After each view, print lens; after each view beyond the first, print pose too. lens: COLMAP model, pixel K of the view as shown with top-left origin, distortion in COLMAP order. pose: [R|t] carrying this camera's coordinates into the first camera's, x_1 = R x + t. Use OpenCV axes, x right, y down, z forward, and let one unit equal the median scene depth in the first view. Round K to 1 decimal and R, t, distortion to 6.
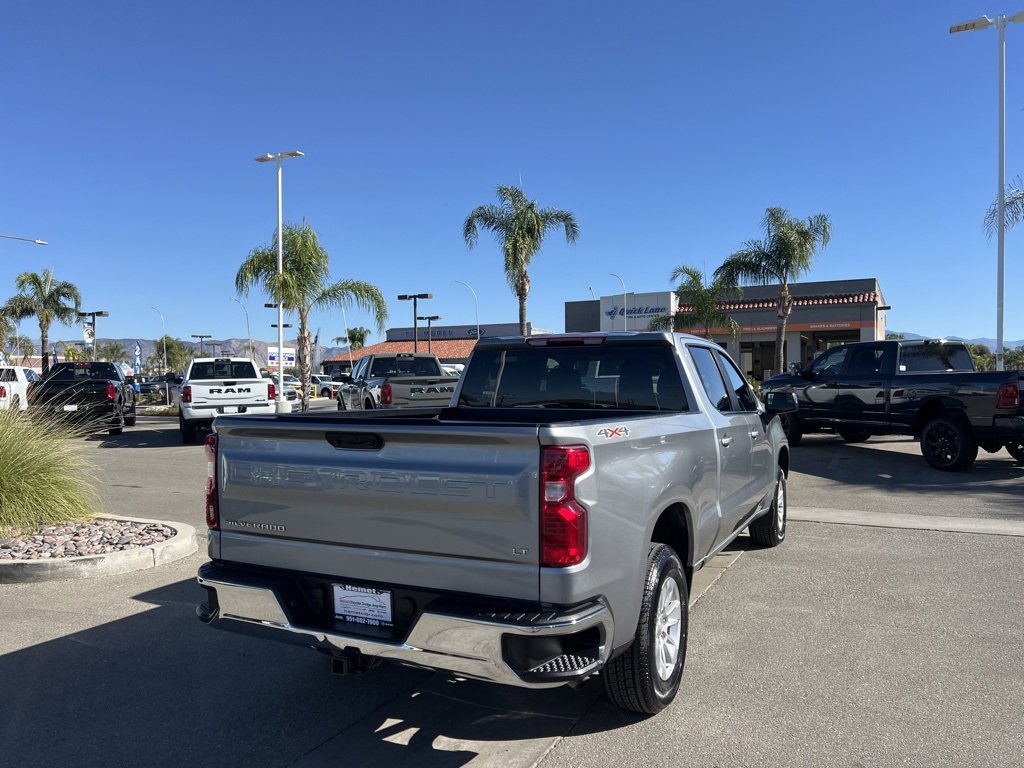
lens RADIAL K [[765.8, 0, 520.9], [0, 765.8, 395.5], [0, 0, 1]] dist [0.050505, -0.061478]
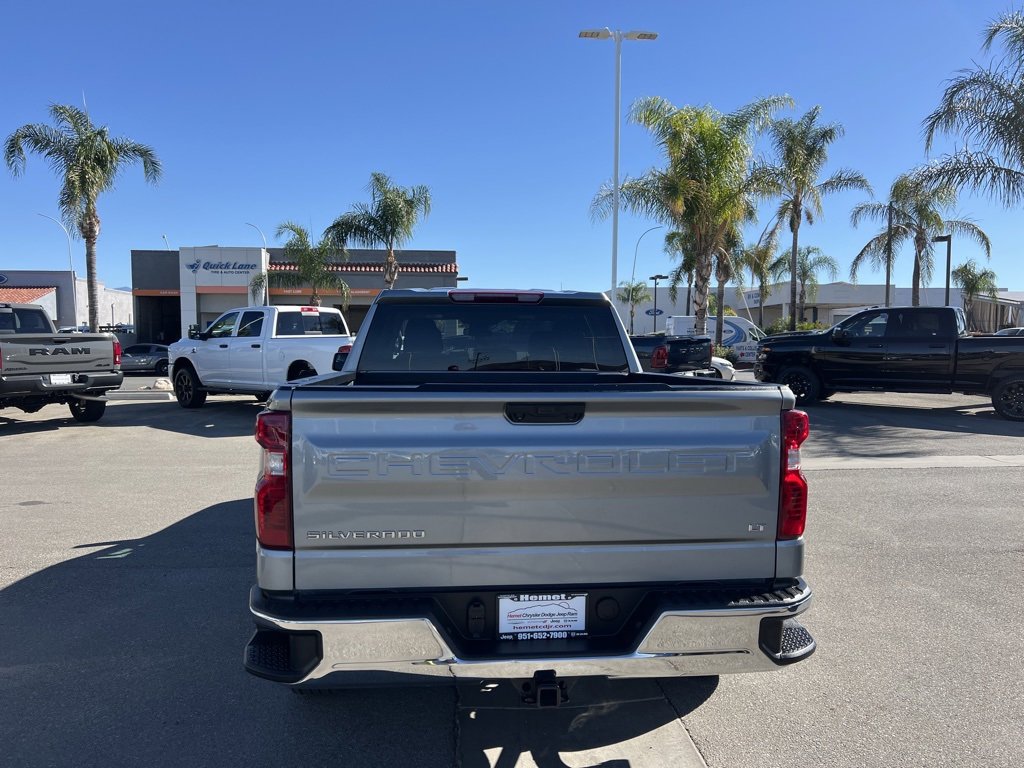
lens RADIAL K [[765.8, 0, 524.8], [0, 765.8, 389.7], [0, 0, 1]] dist [0.050505, -0.061478]
pose [[0.847180, -0.023080, 0.530804, -0.103926], [0.001374, 0.999148, 0.041251, 0.000404], [-0.531304, -0.034217, 0.846490, 0.054792]]
